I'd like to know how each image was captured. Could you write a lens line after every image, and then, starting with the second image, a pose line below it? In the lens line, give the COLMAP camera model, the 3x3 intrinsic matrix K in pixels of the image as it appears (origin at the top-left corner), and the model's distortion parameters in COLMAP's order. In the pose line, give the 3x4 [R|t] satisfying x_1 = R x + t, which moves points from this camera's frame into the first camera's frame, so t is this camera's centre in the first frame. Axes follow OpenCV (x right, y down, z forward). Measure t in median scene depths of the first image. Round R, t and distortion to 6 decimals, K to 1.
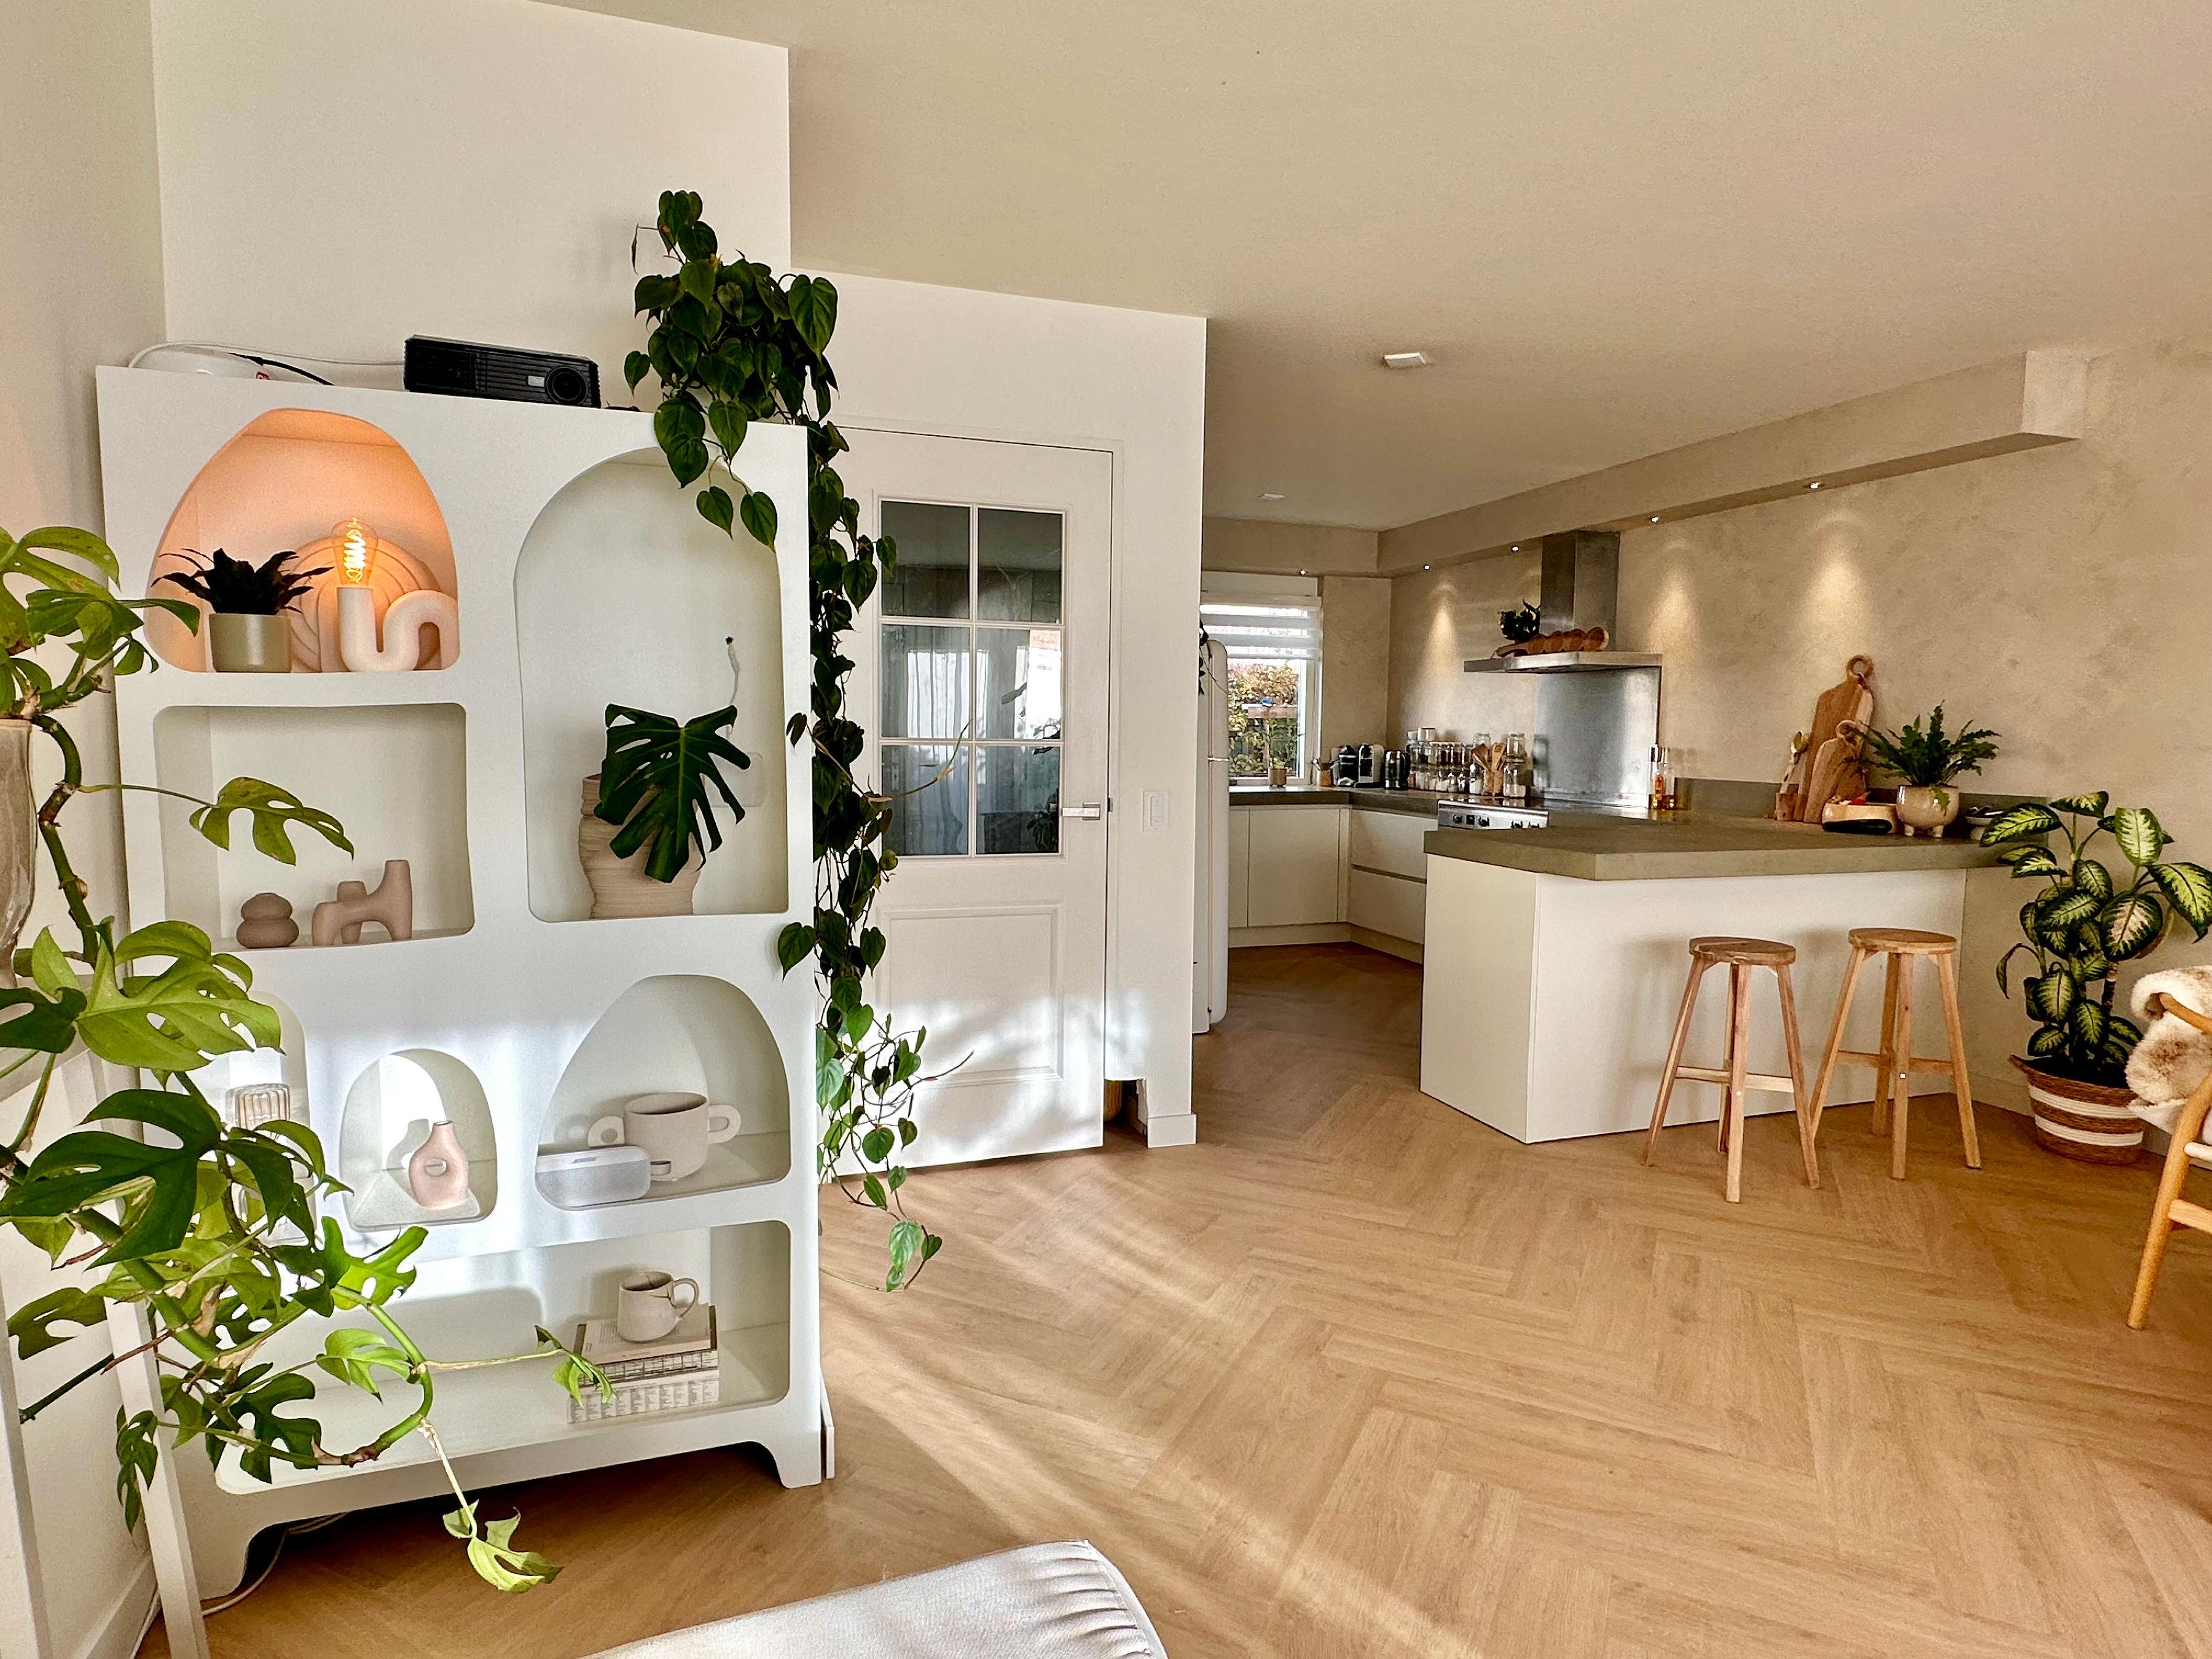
lens RADIAL K [[1254.2, 0, 1117.7], [0, 1254.2, 843.6], [0, 0, 1]] dist [0.004623, 0.001154]
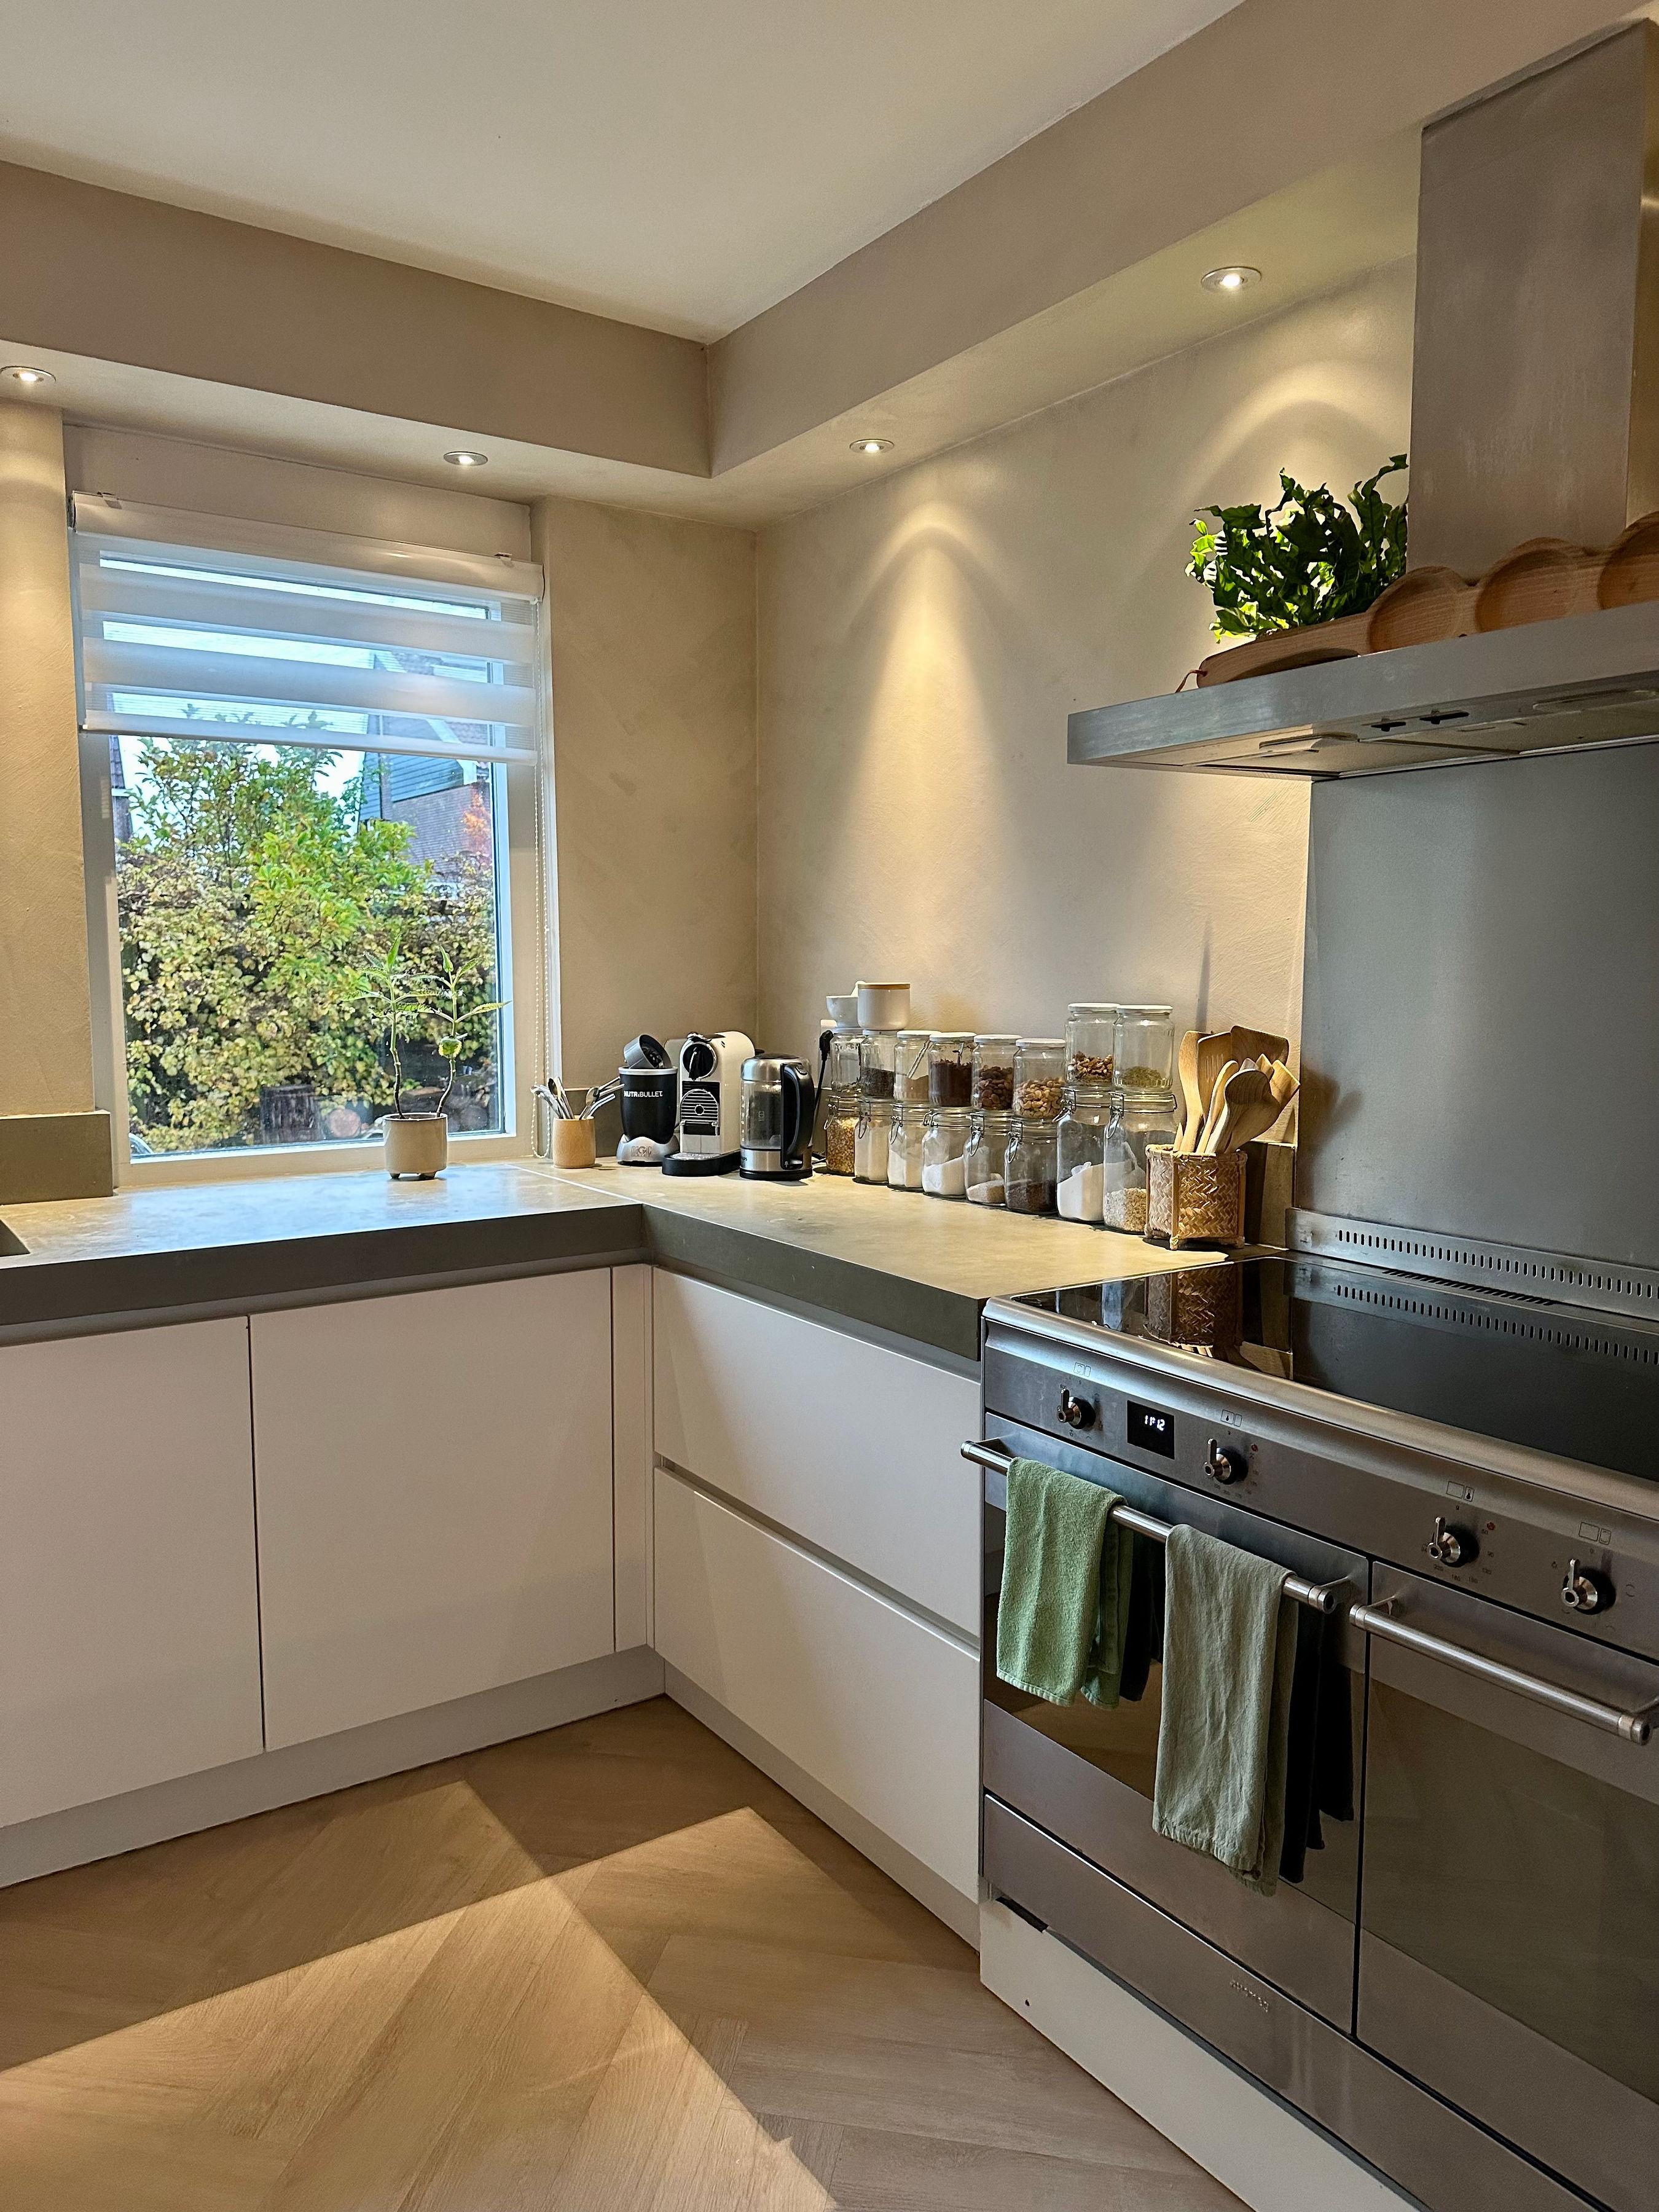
lens RADIAL K [[1550.1, 0, 823.8], [0, 1550.1, 1110.4], [0, 0, 1]] dist [0.051956, -0.043716]
pose [[0.967107, -0.035067, 0.251941, 0.304707], [0.033161, 0.999380, 0.011810, -0.149691], [-0.252199, -0.003067, 0.967671, 1.444685]]
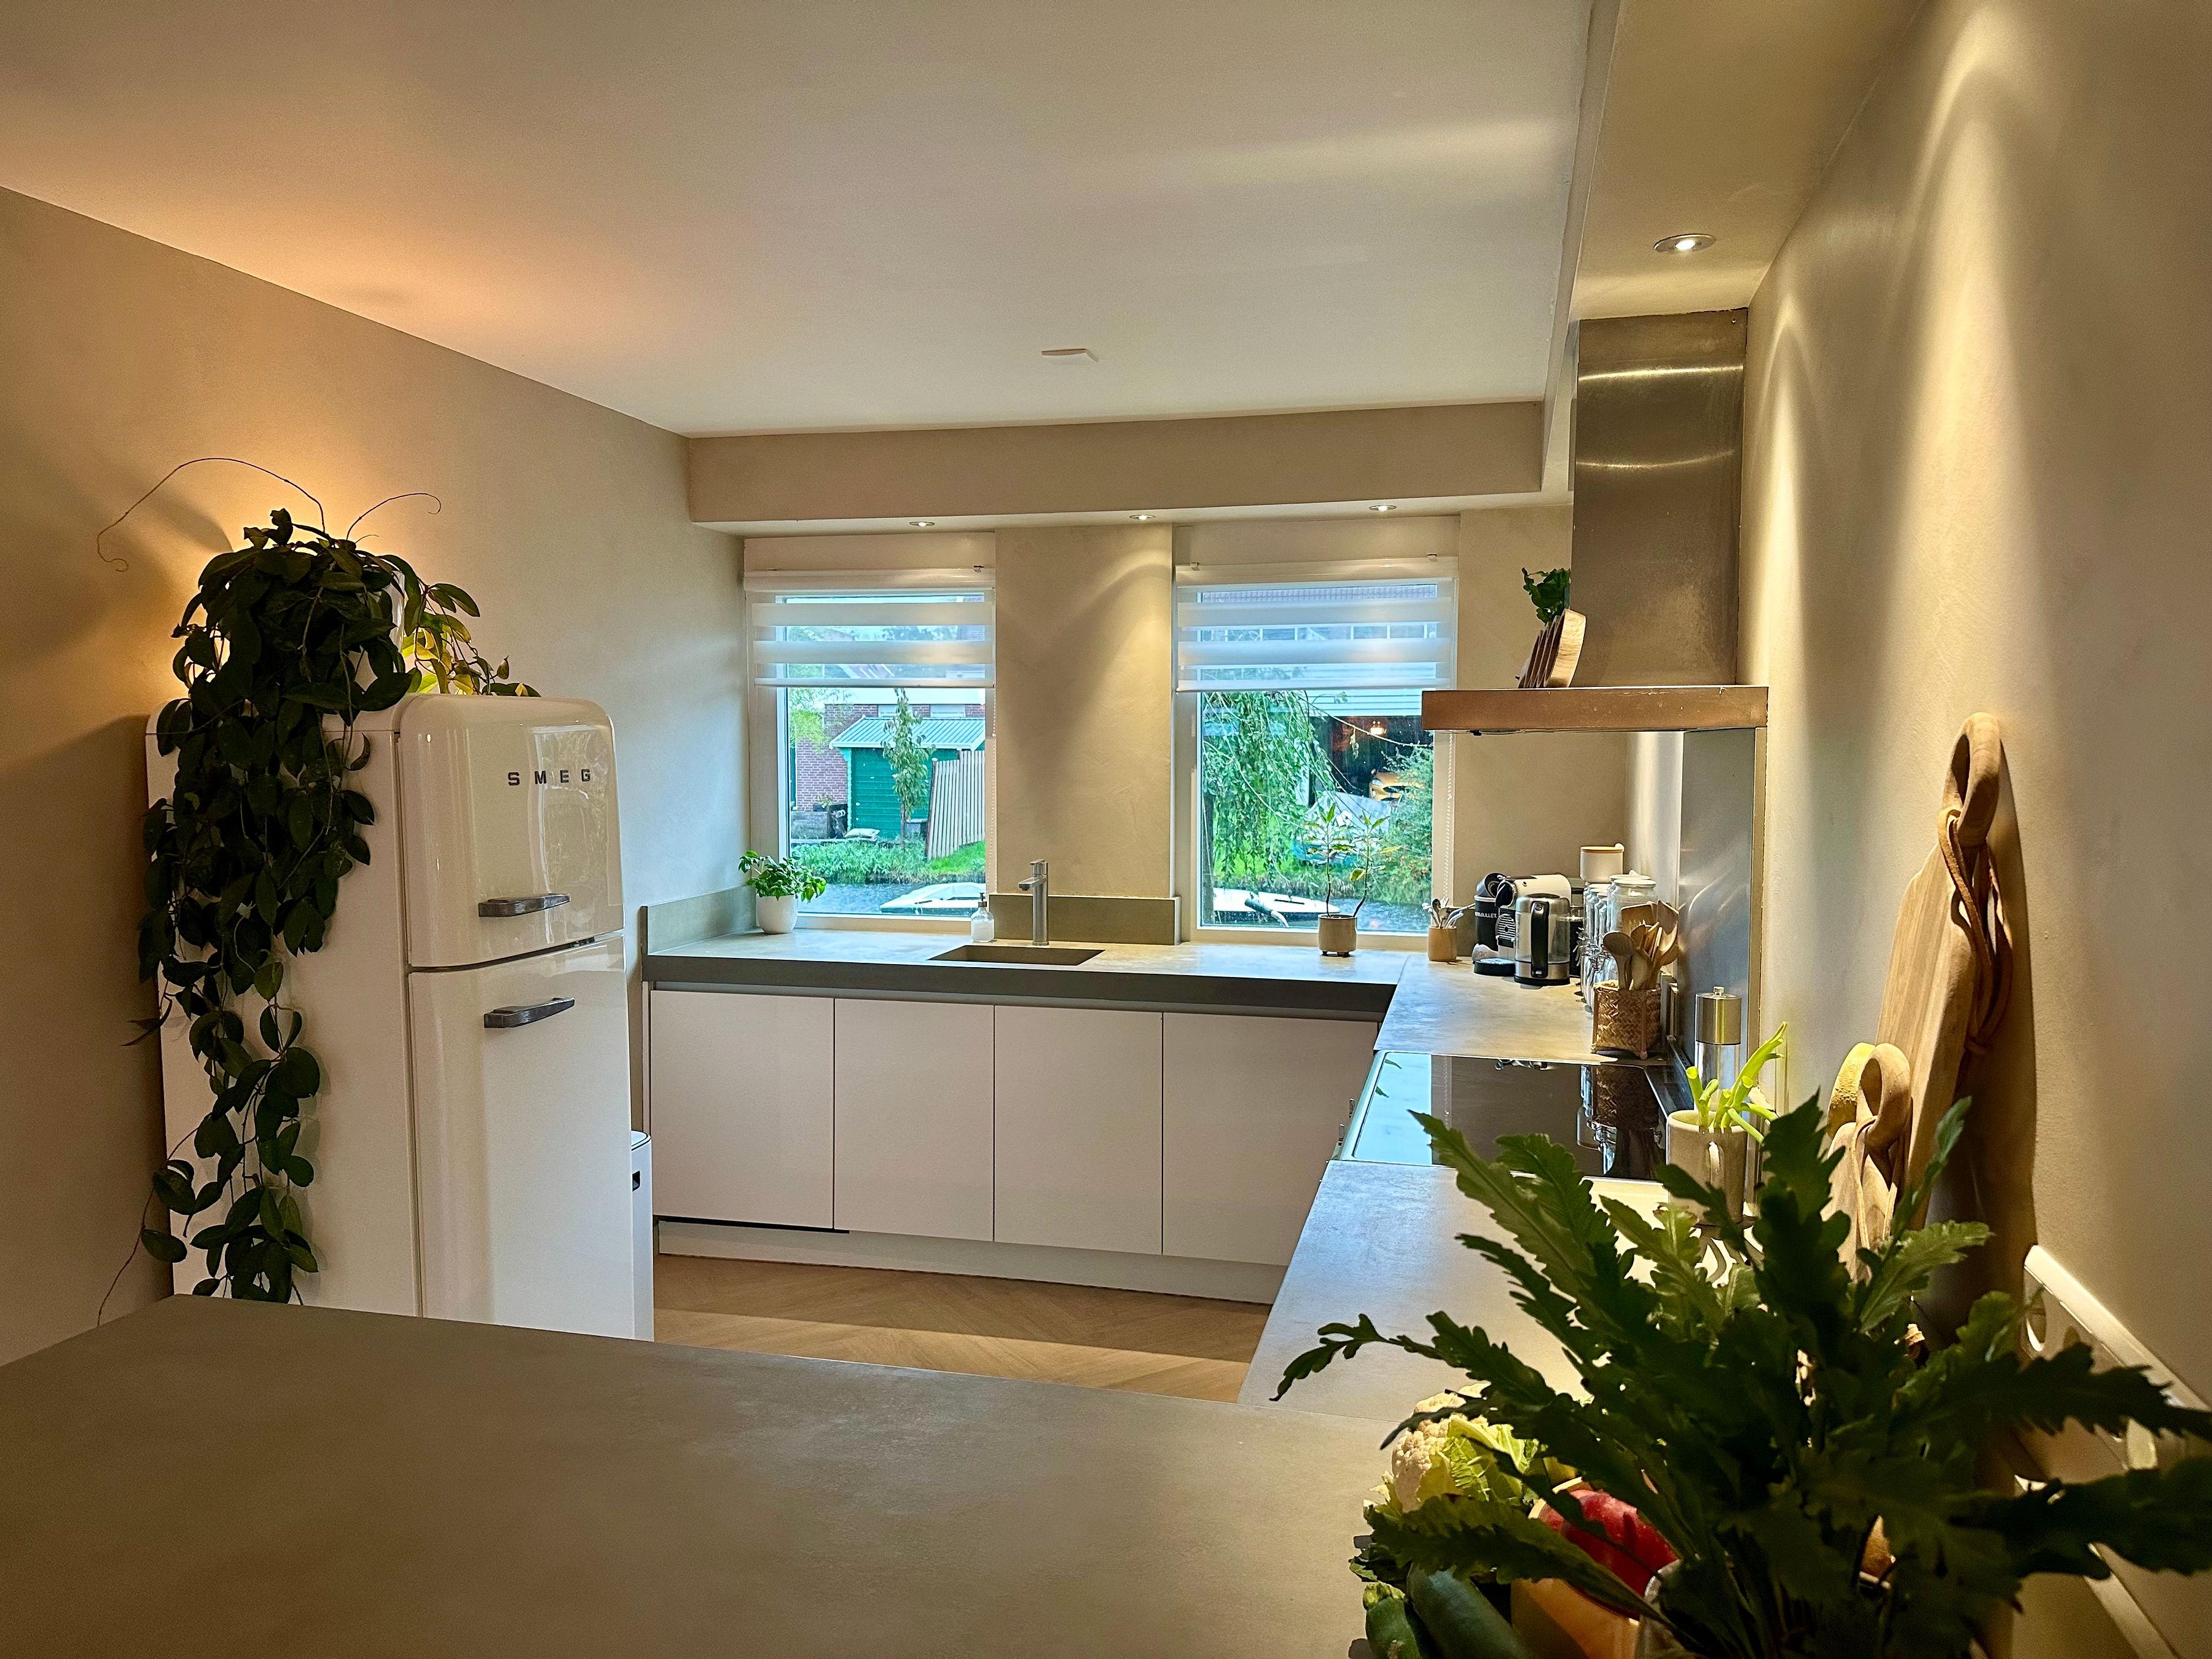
lens RADIAL K [[1550.1, 0, 1069.8], [0, 1550.1, 799.0], [0, 0, 1]] dist [0.051956, -0.043716]
pose [[0.819506, 0.011974, -0.572945, 0.908299], [-0.045565, 0.997978, -0.044316, -0.176242], [0.571256, 0.062423, 0.818395, 1.068997]]
